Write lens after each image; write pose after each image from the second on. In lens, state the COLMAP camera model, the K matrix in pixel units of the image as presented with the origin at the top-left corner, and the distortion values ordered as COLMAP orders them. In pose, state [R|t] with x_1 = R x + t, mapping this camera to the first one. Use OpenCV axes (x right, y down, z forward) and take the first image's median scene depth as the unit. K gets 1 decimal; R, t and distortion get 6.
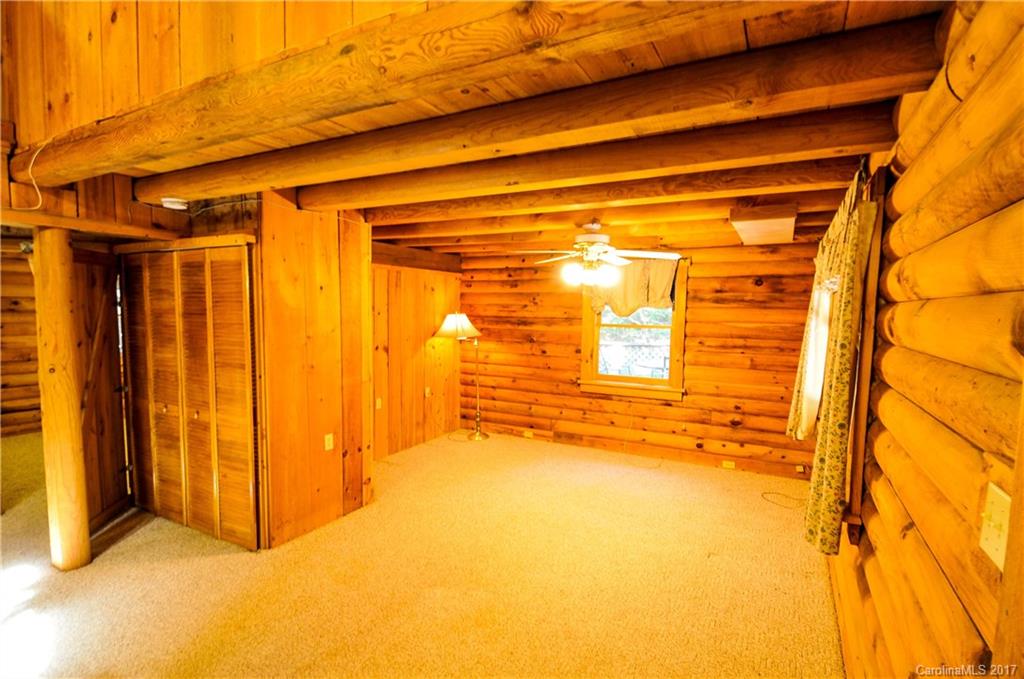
lens RADIAL K [[491.2, 0, 515.1], [0, 491.2, 345.1], [0, 0, 1]] dist [0.000675, -0.000163]
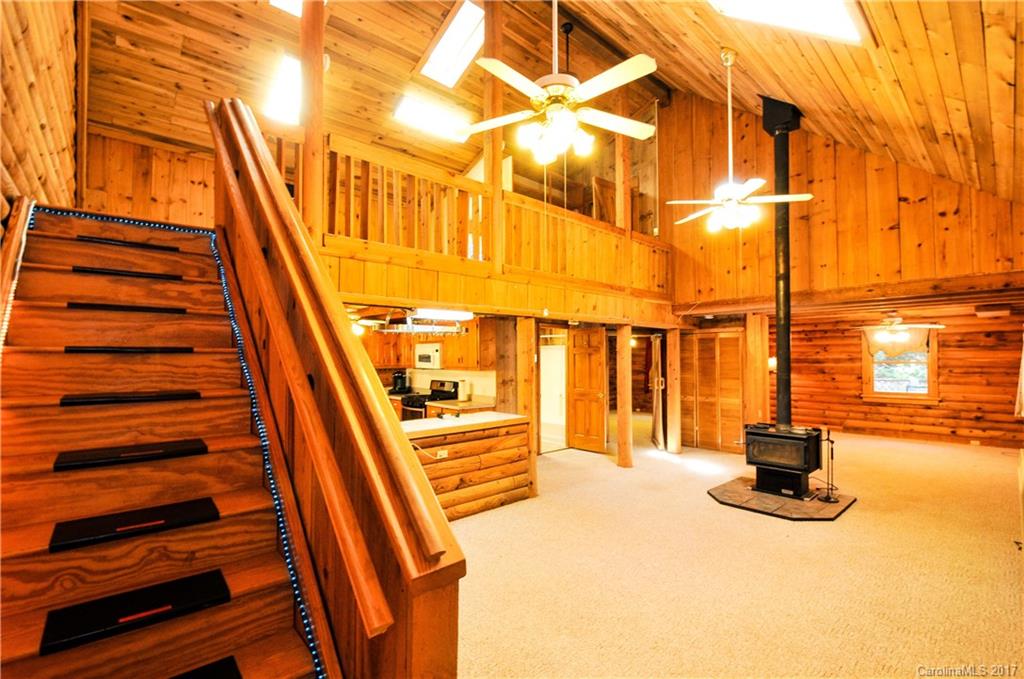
lens RADIAL K [[442.2, 0, 506.0], [0, 442.2, 344.5], [0, 0, 1]] dist [-0.032922, -0.001977]
pose [[0.932074, -0.028887, -0.361114, -0.528348], [-0.008277, 0.994857, -0.100948, 0.065622], [0.362173, 0.097080, 0.927042, -0.949282]]
